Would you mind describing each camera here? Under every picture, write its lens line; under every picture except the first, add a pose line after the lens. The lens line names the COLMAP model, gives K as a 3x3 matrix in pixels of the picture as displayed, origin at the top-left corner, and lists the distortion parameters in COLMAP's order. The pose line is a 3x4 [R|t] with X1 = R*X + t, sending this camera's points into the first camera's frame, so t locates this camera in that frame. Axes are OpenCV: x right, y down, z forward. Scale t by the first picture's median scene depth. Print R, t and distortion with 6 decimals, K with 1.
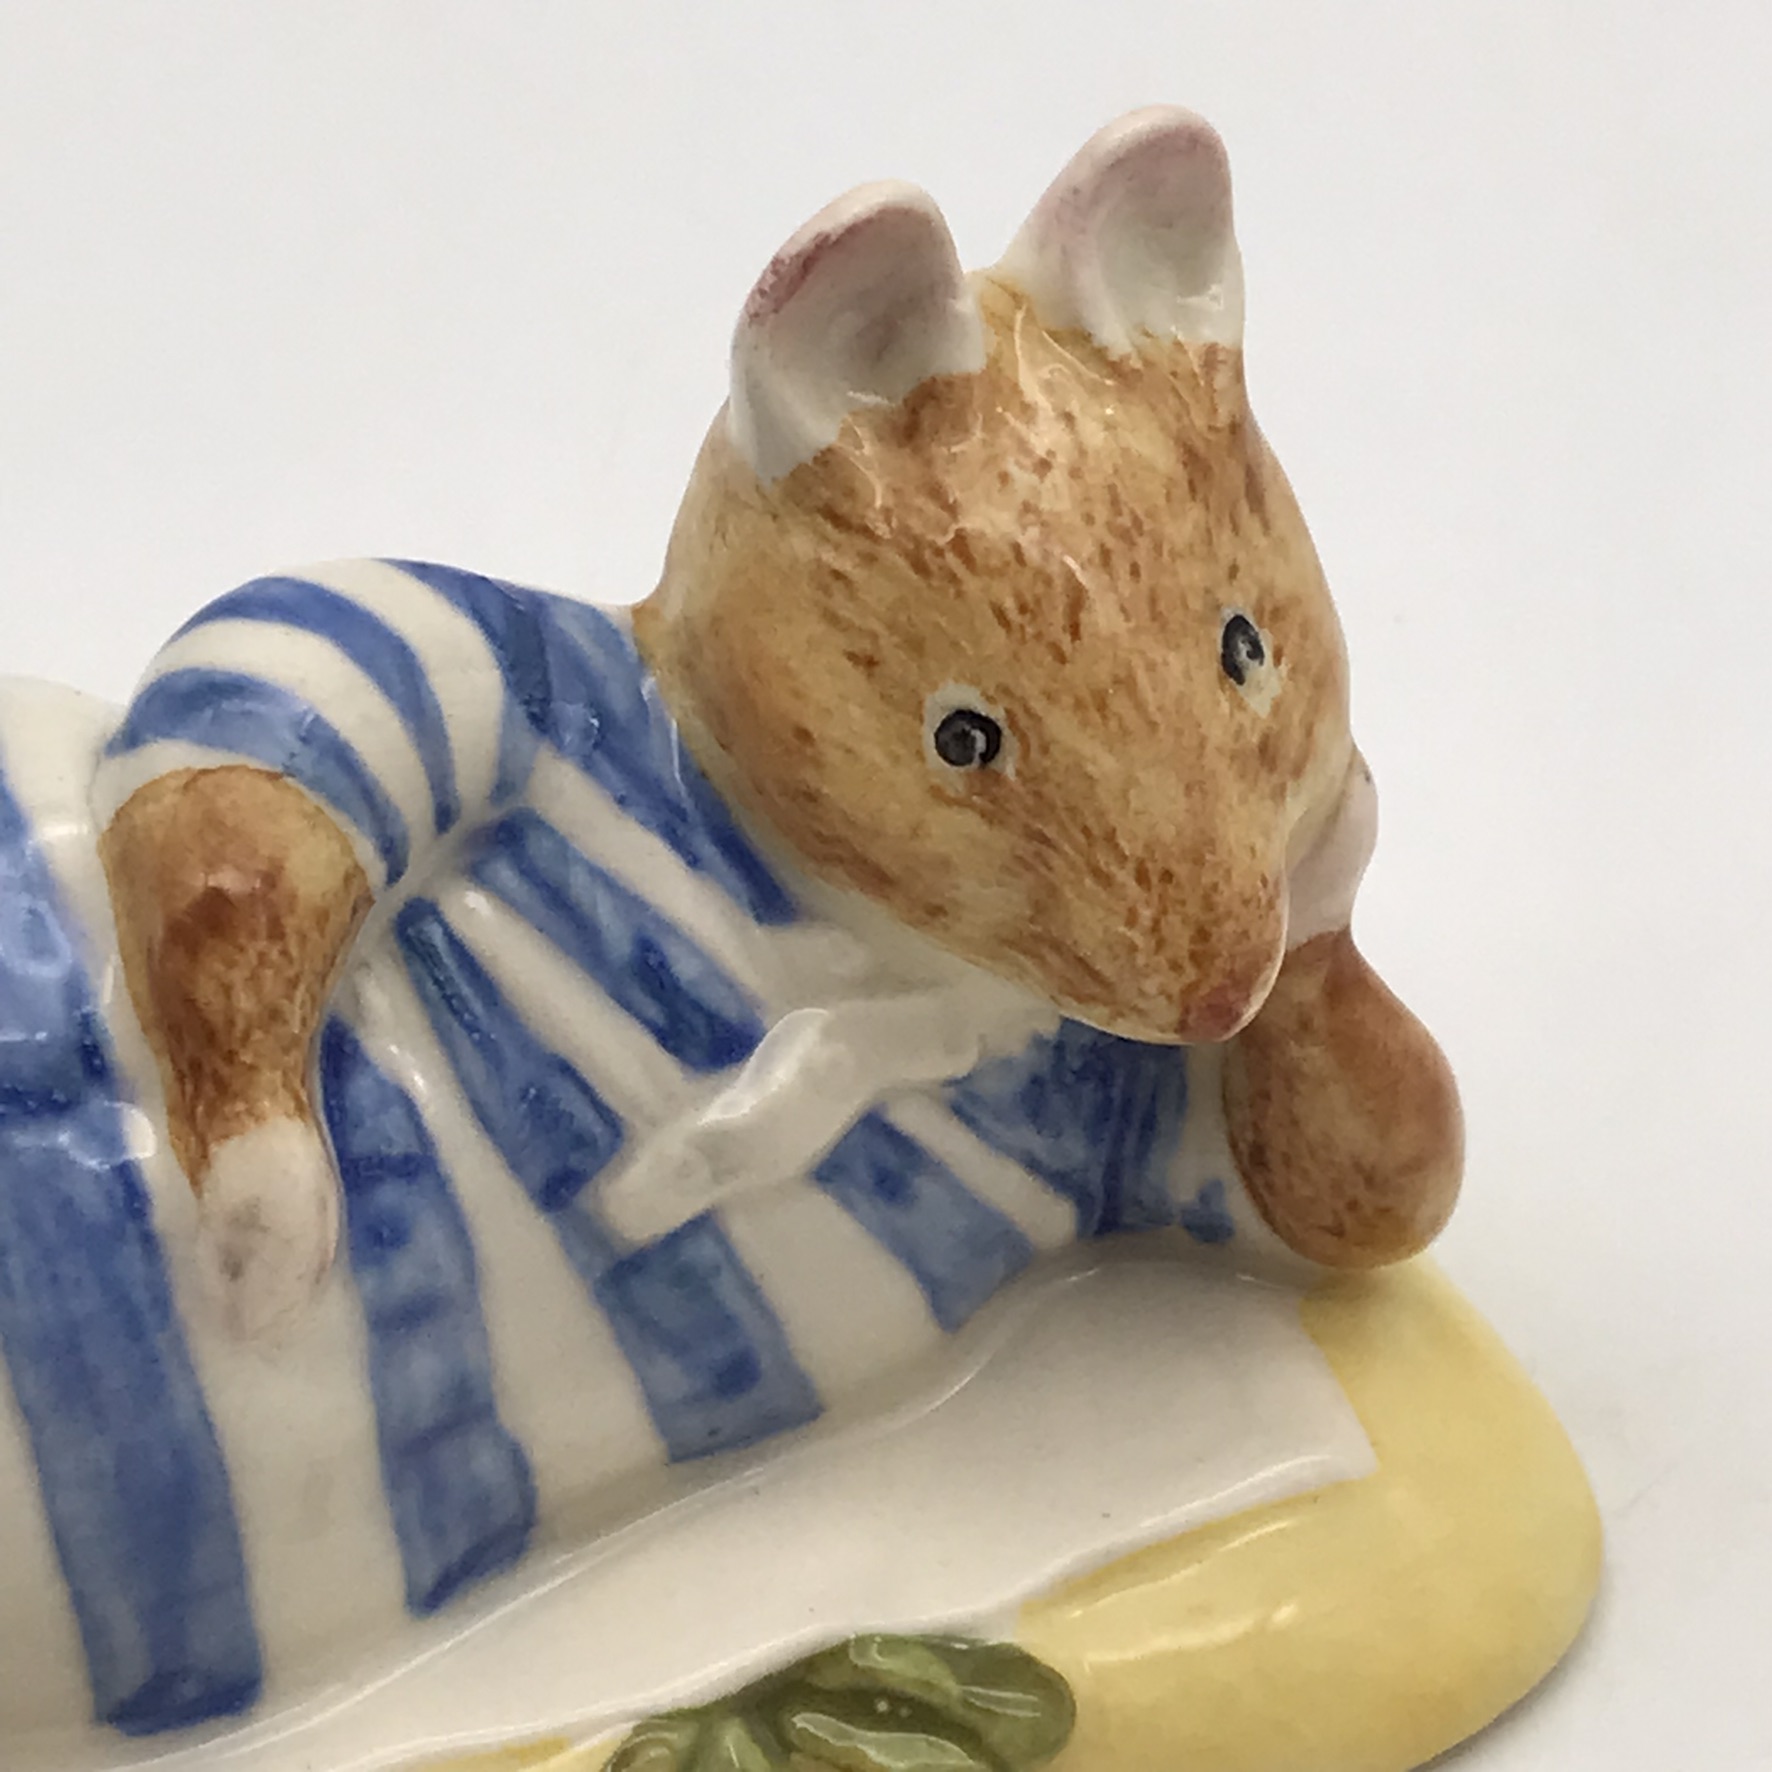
lens RADIAL K [[5645.0, 0, 888.8], [0, 5645.0, 884.8], [0, 0, 1]] dist [0.253550, 0.000000]
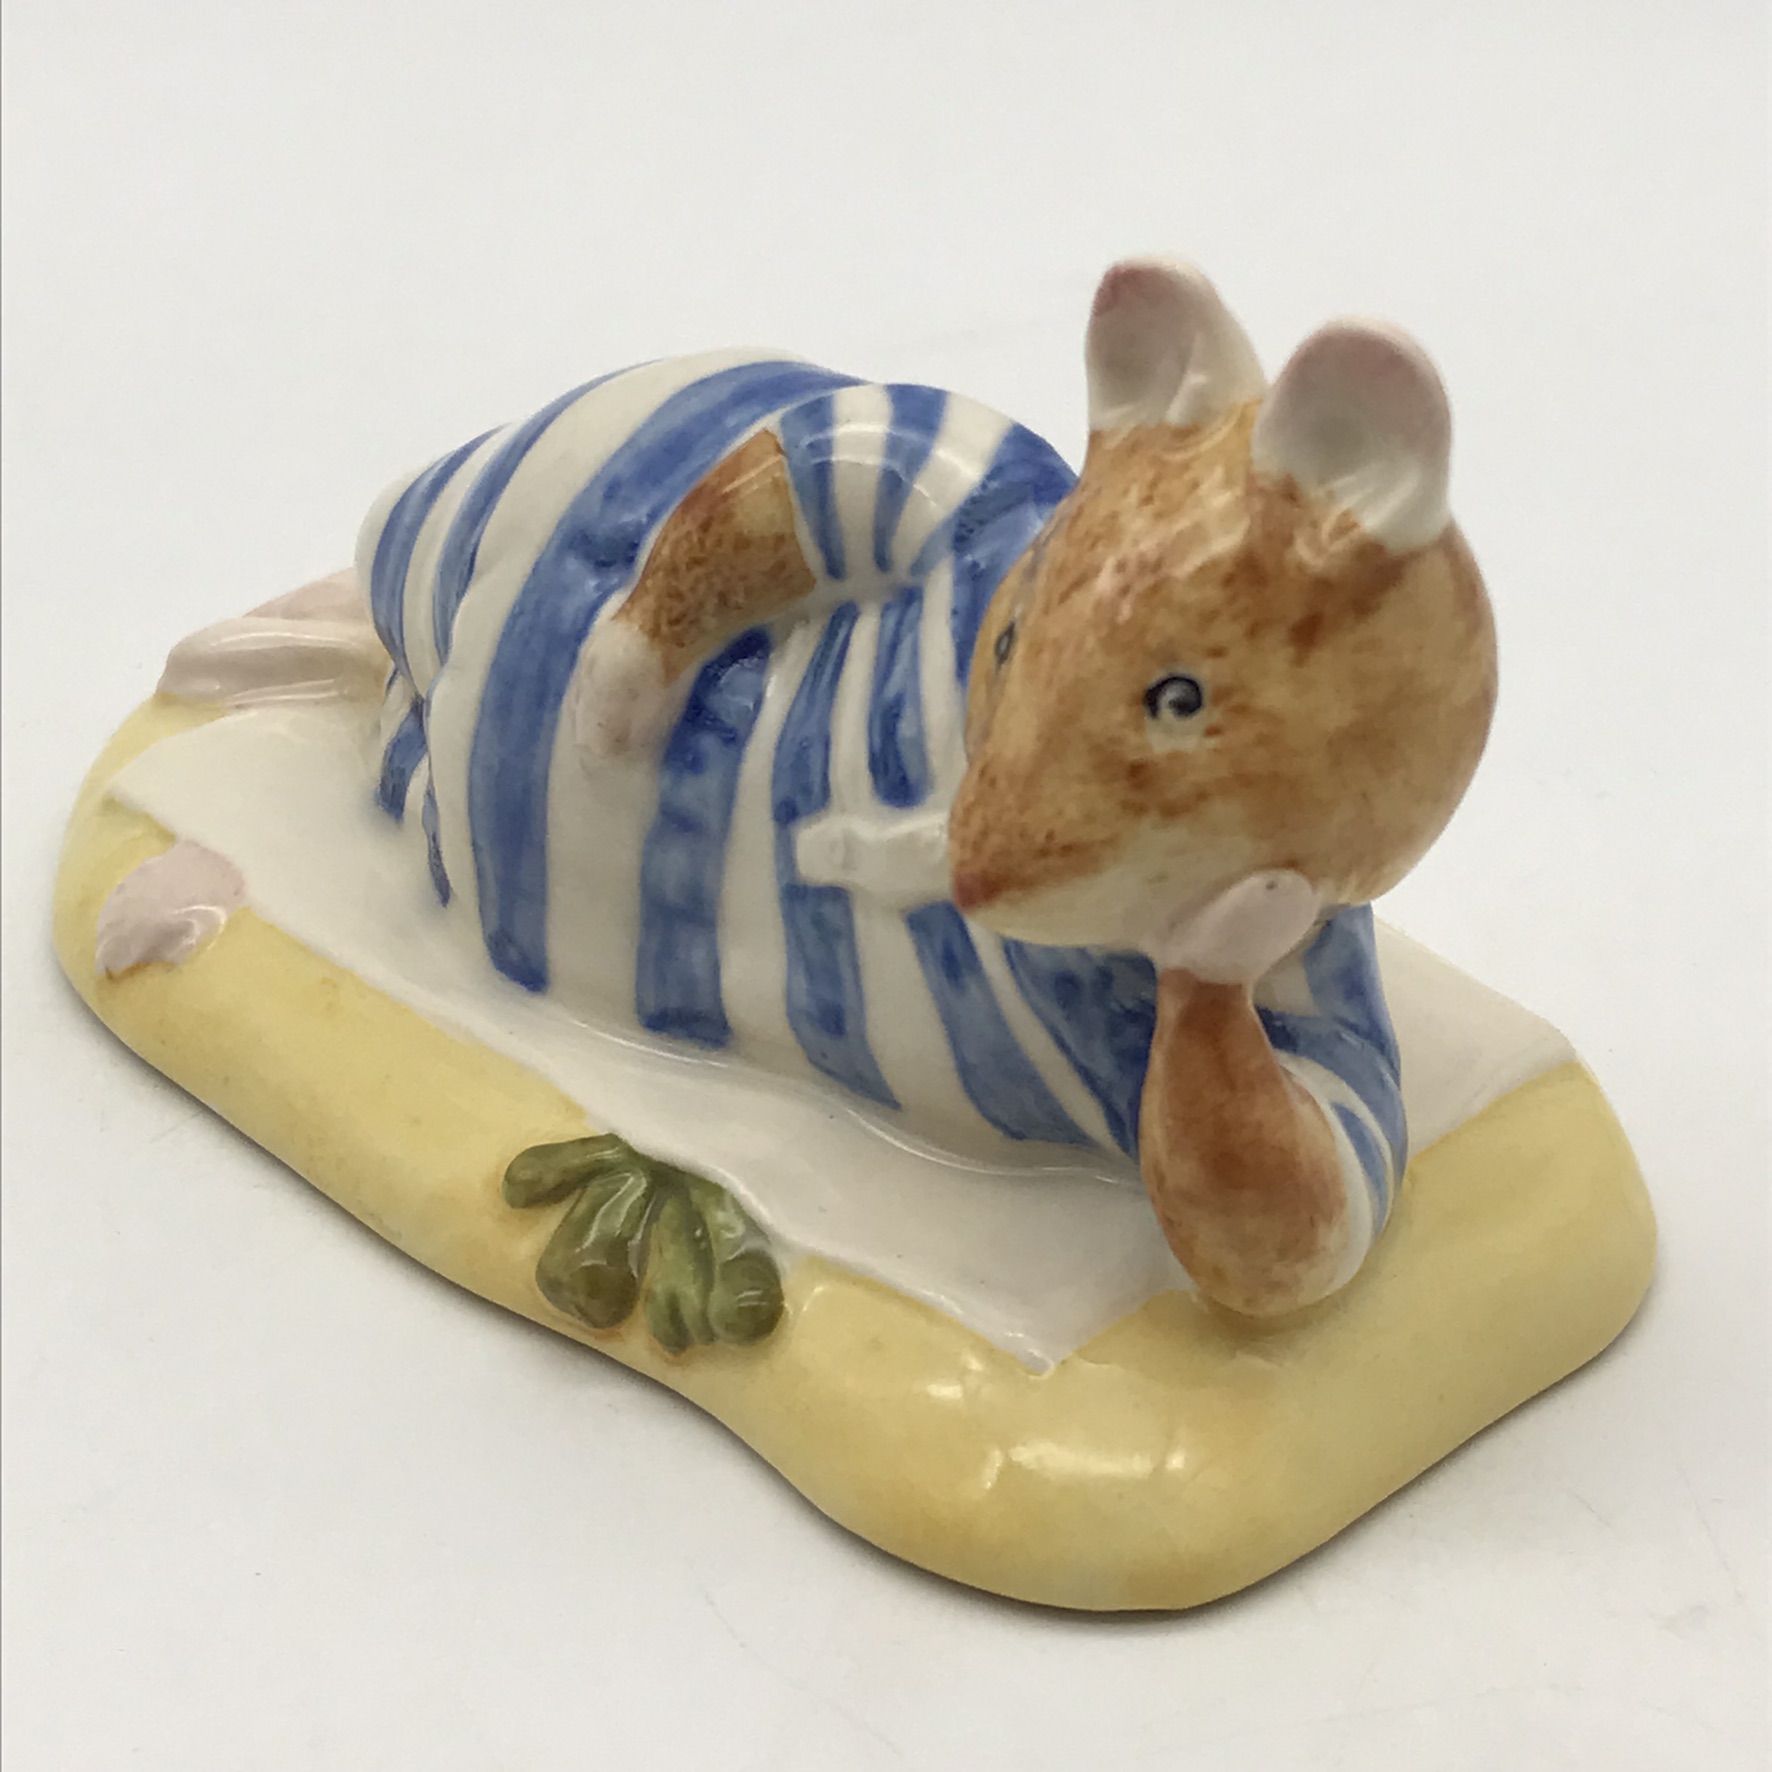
lens RADIAL K [[3898.6, 0, 892.1], [0, 3898.6, 886.2], [0, 0, 1]] dist [0.175748, 0.000000]
pose [[0.375204, 0.472490, -0.797480, 0.766299], [-0.572785, 0.794604, 0.201298, -0.149623], [0.728793, 0.381257, 0.568774, 0.460036]]
